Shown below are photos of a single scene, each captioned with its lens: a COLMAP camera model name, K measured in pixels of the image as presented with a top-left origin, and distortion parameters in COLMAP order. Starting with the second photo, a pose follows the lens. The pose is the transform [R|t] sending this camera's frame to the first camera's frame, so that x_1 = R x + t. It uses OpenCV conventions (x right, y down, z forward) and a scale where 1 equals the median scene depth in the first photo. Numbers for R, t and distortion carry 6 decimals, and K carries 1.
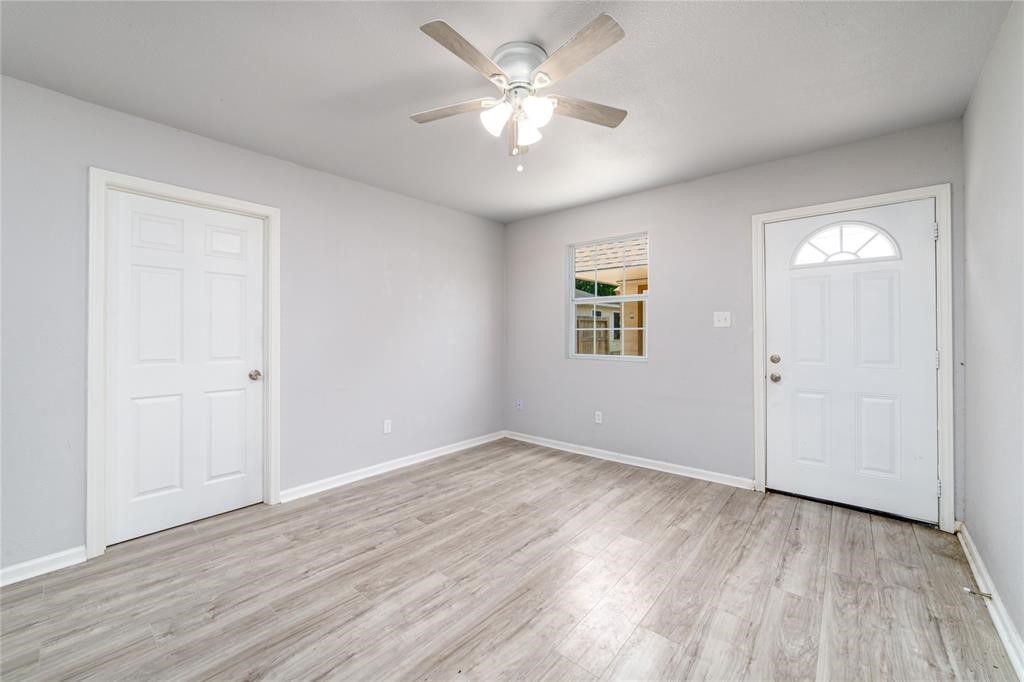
lens RADIAL K [[400.0, 0, 505.6], [0, 400.0, 335.2], [0, 0, 1]] dist [-0.000346, 0.000062]
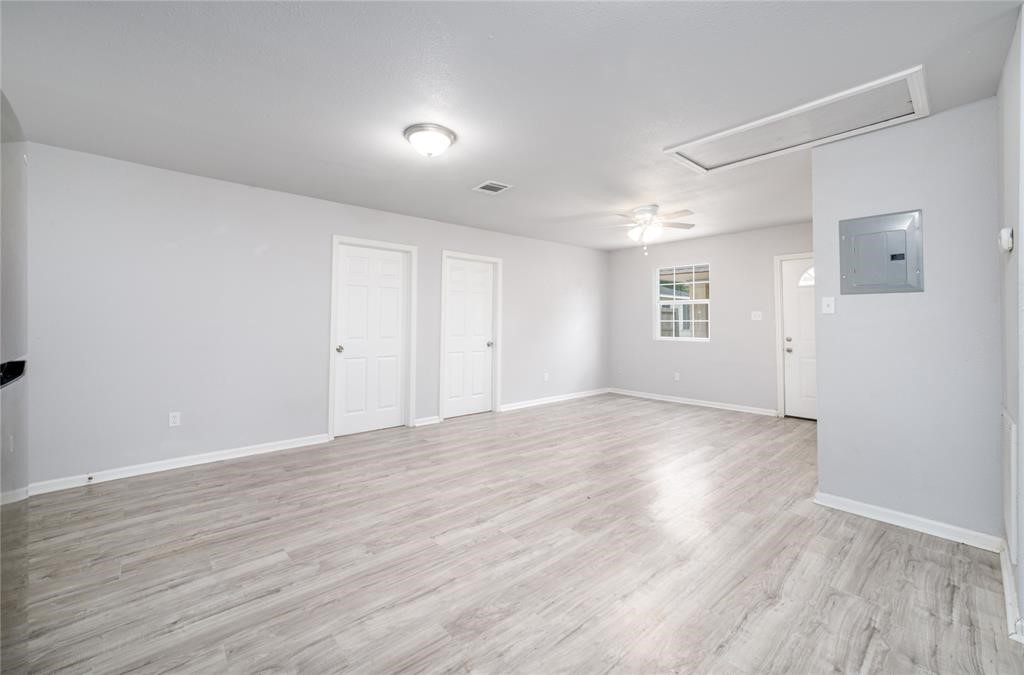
lens RADIAL K [[337.4, 0, 509.2], [0, 337.4, 311.3], [0, 0, 1]] dist [-0.029808, 0.000009]
pose [[0.979184, -0.000581, -0.202973, -0.141860], [-0.007338, 0.999241, -0.038263, 0.001398], [0.202841, 0.038956, 0.978436, -0.417374]]
